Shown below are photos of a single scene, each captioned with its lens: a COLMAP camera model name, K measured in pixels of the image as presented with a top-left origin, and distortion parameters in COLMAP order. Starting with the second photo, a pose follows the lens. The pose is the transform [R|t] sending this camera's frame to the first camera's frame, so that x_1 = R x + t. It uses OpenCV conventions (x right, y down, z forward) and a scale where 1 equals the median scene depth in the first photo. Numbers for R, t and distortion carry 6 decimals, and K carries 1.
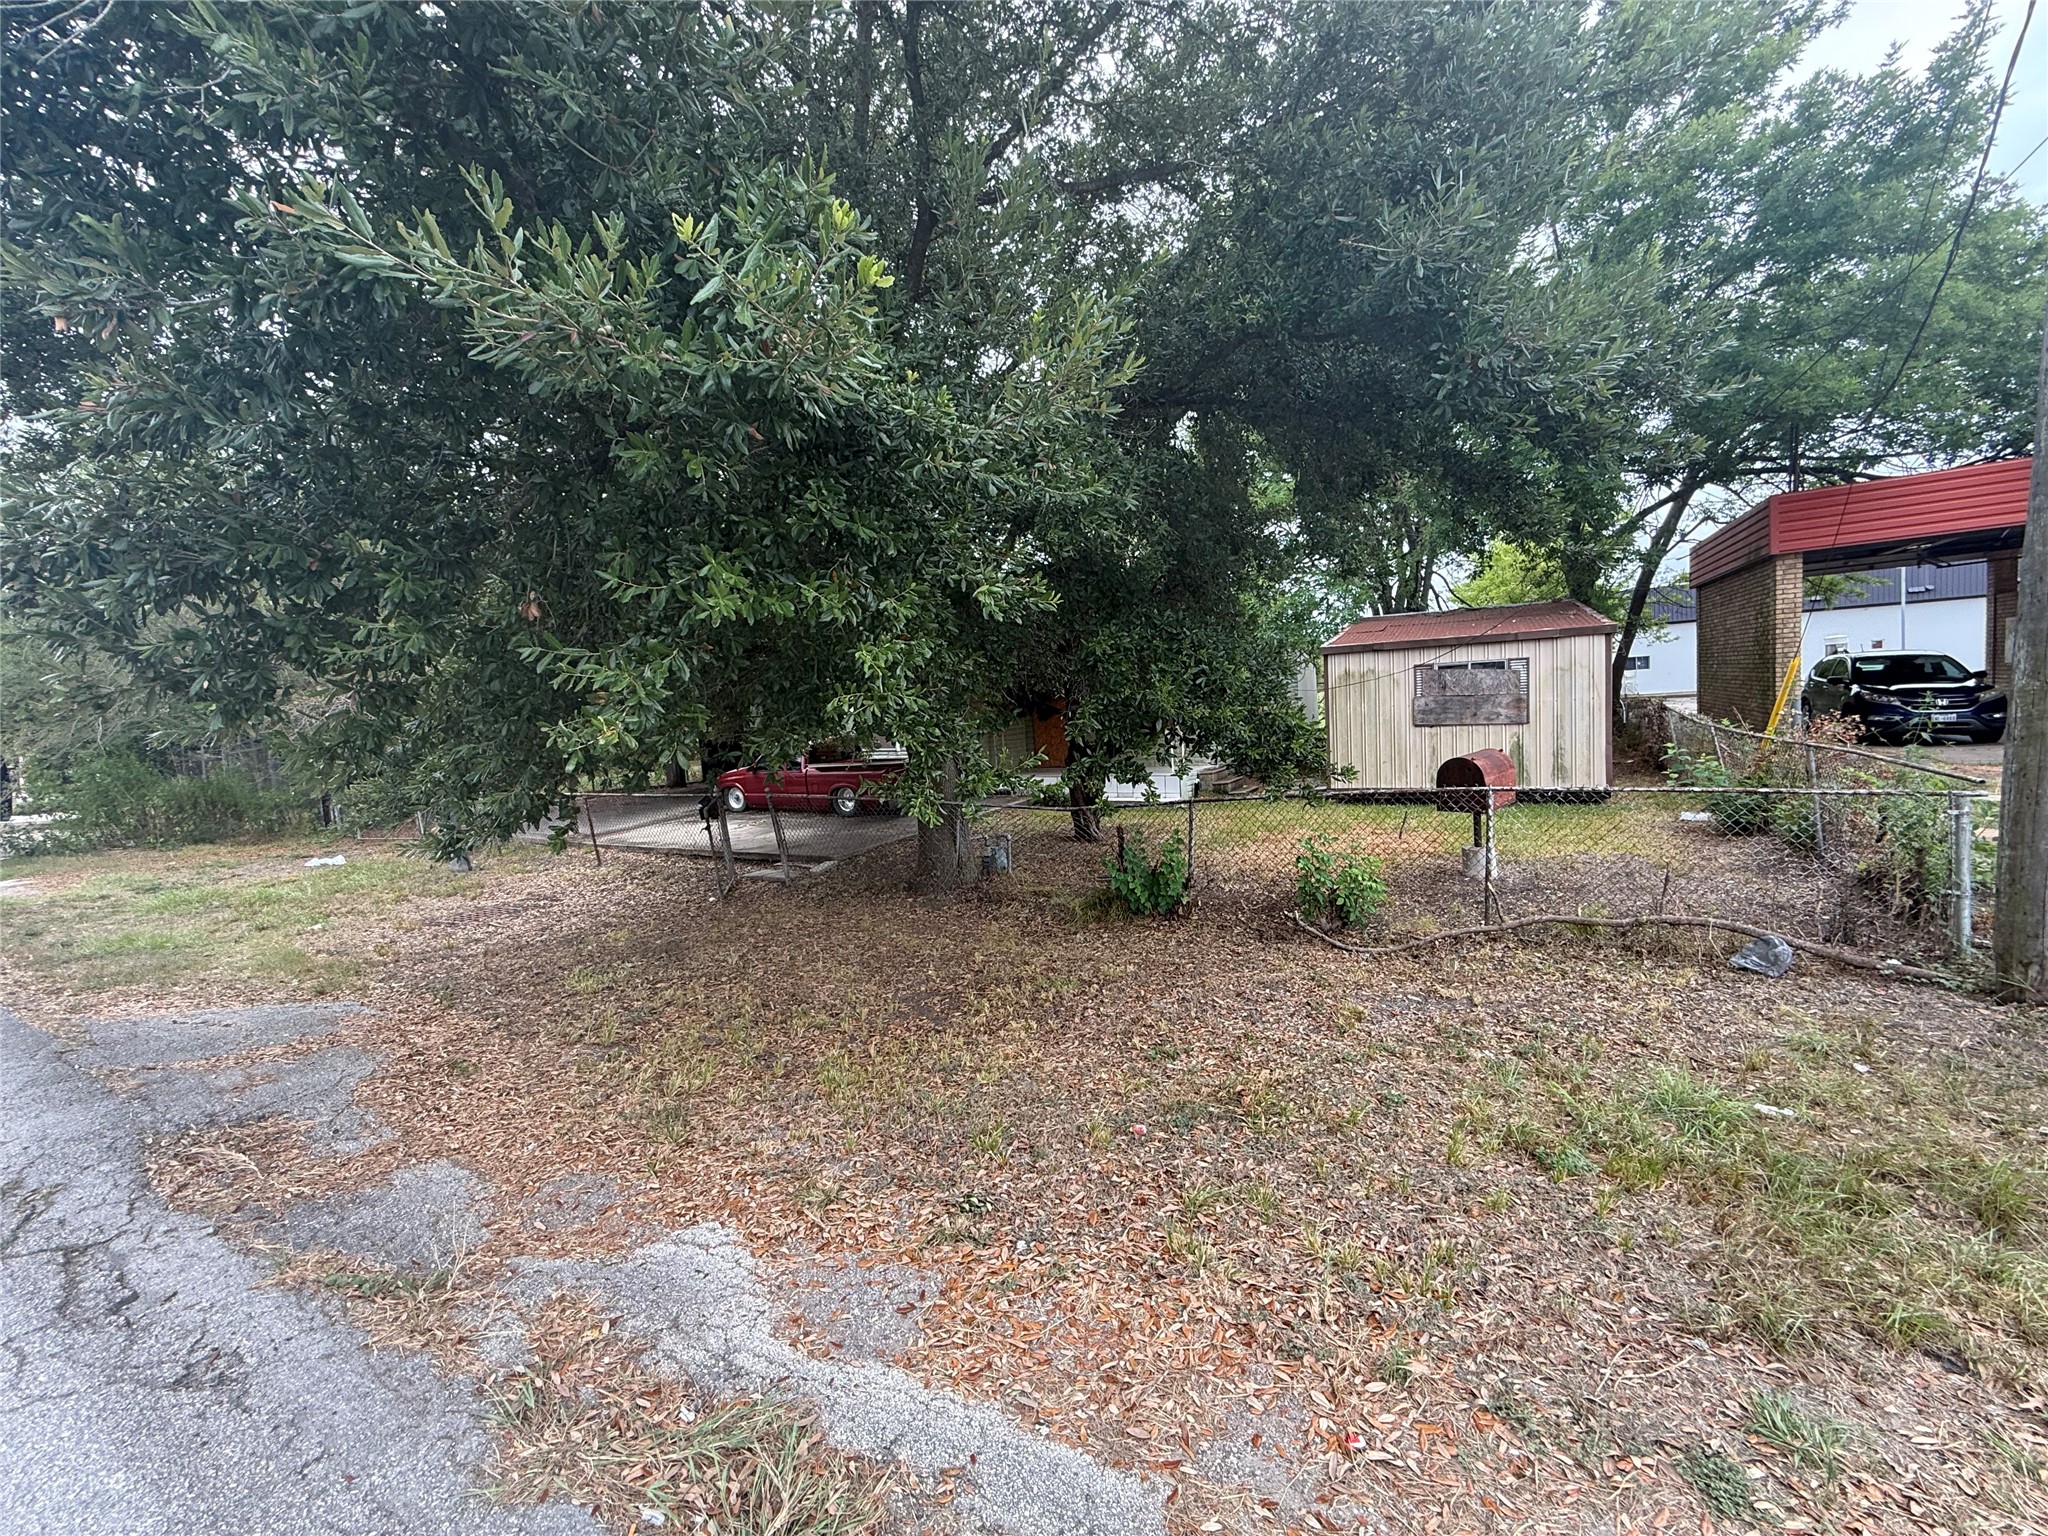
lens RADIAL K [[830.1, 0, 1024.0], [0, 830.1, 768.0], [0, 0, 1]] dist [0.009824, -0.000298]
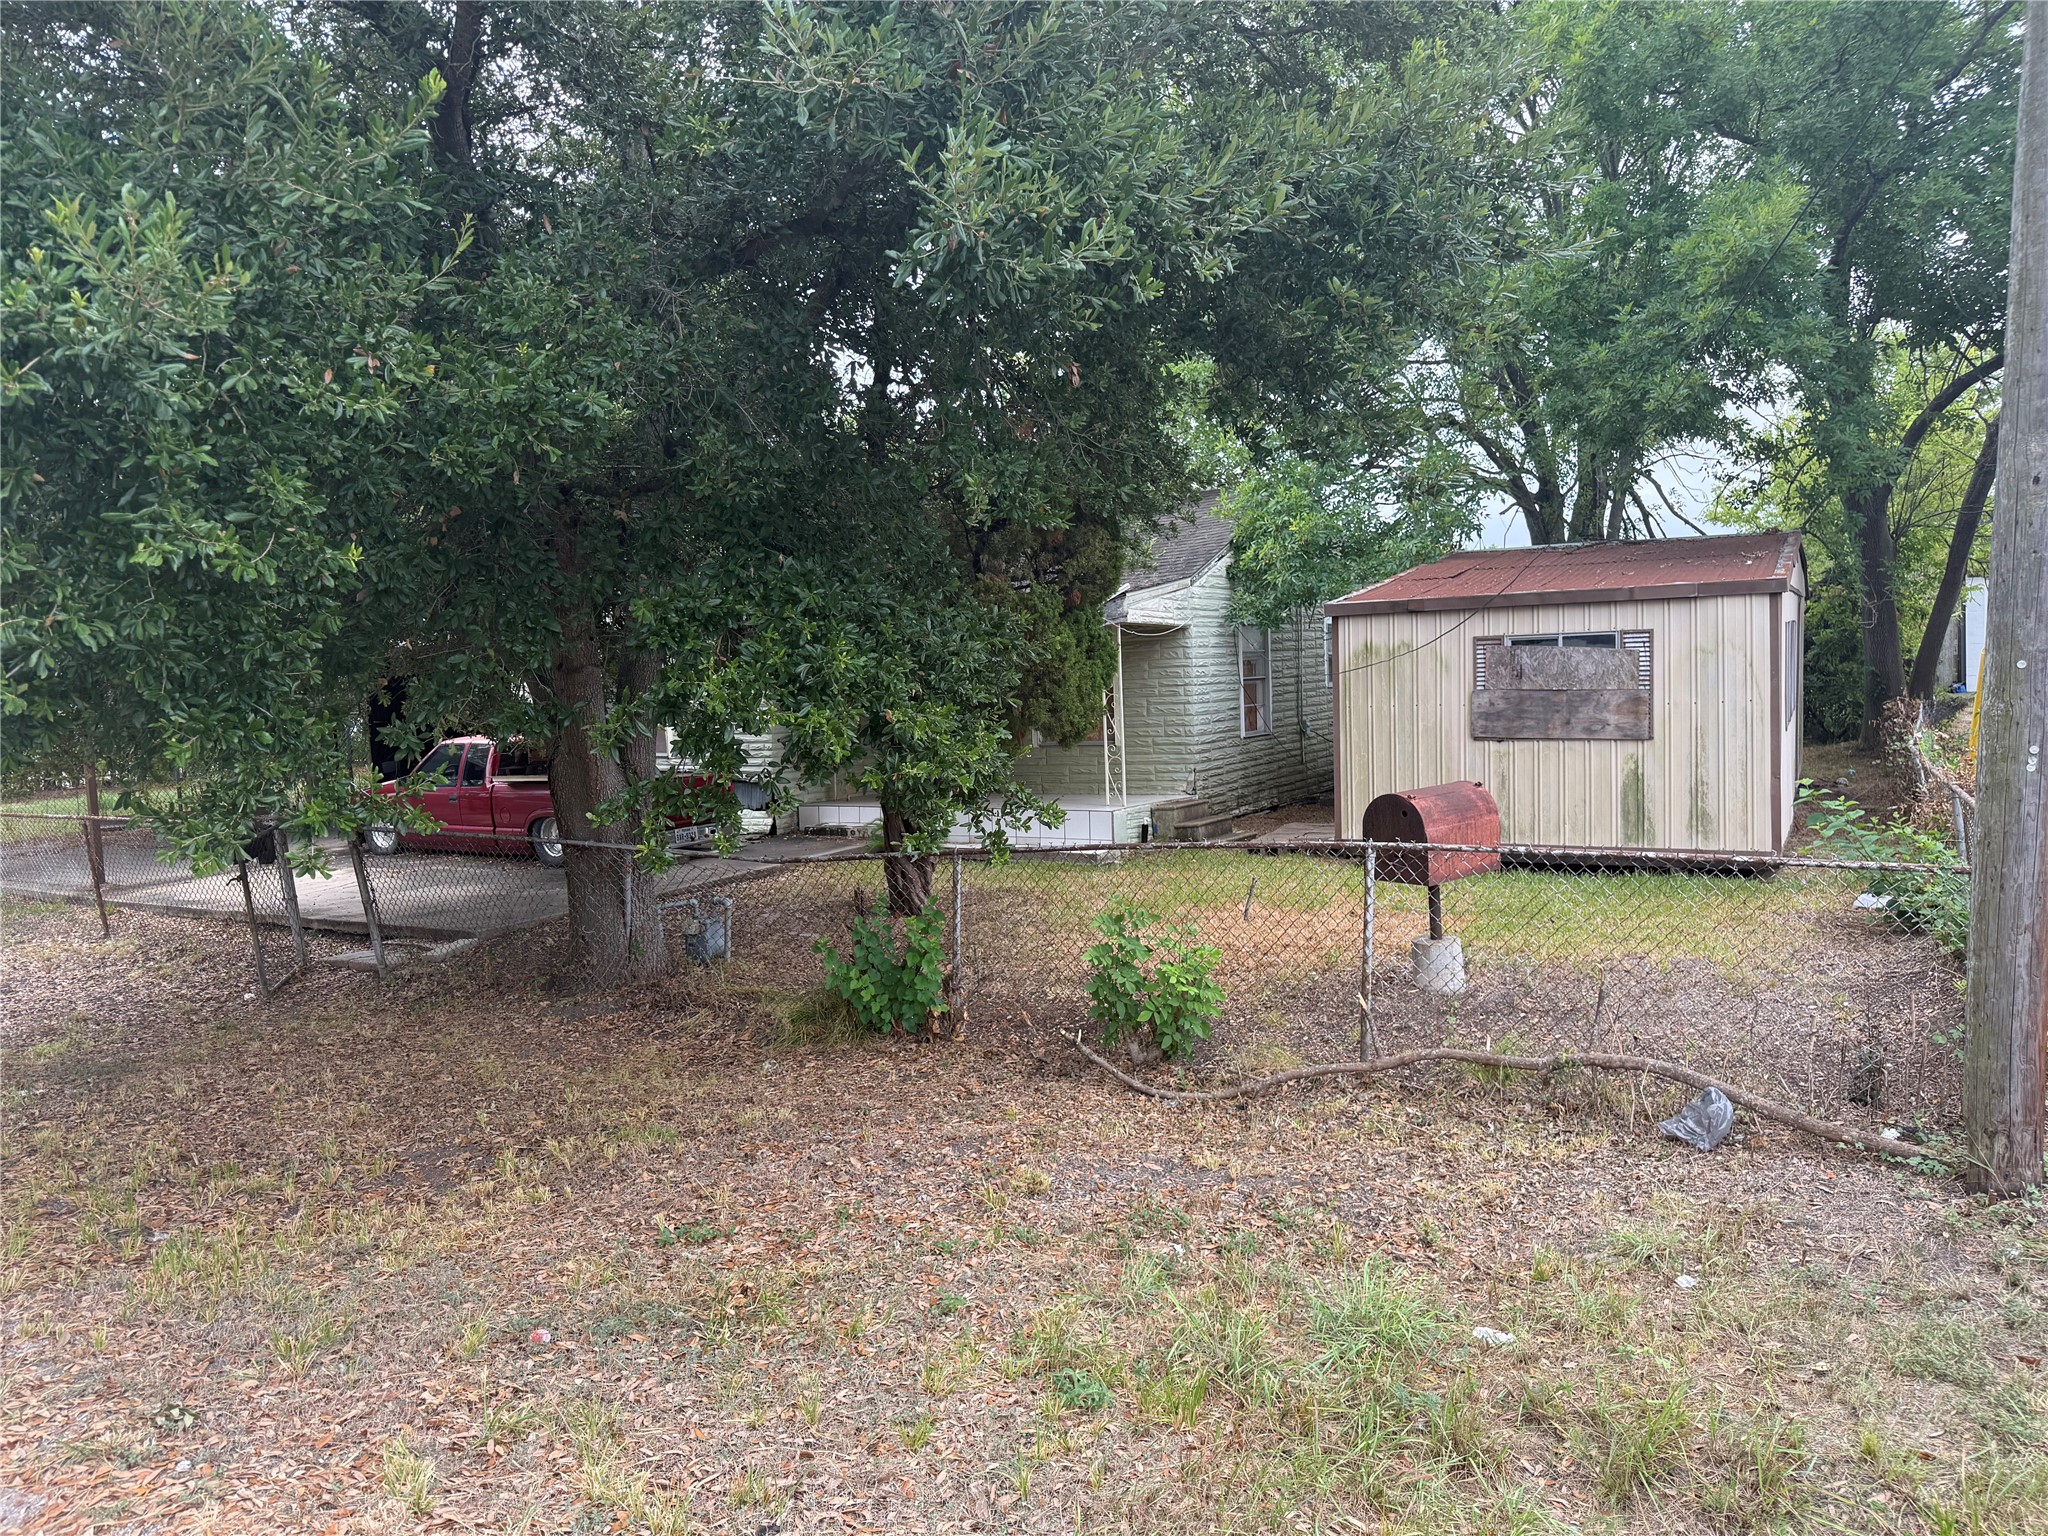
lens RADIAL K [[1445.3, 0, 1021.2], [0, 1445.3, 758.4], [0, 0, 1]] dist [0.152897, -0.227794]
pose [[0.999529, 0.024380, -0.018659, 0.253499], [-0.024765, 0.999479, -0.020697, -0.009605], [0.018145, 0.021150, 0.999612, -0.095759]]
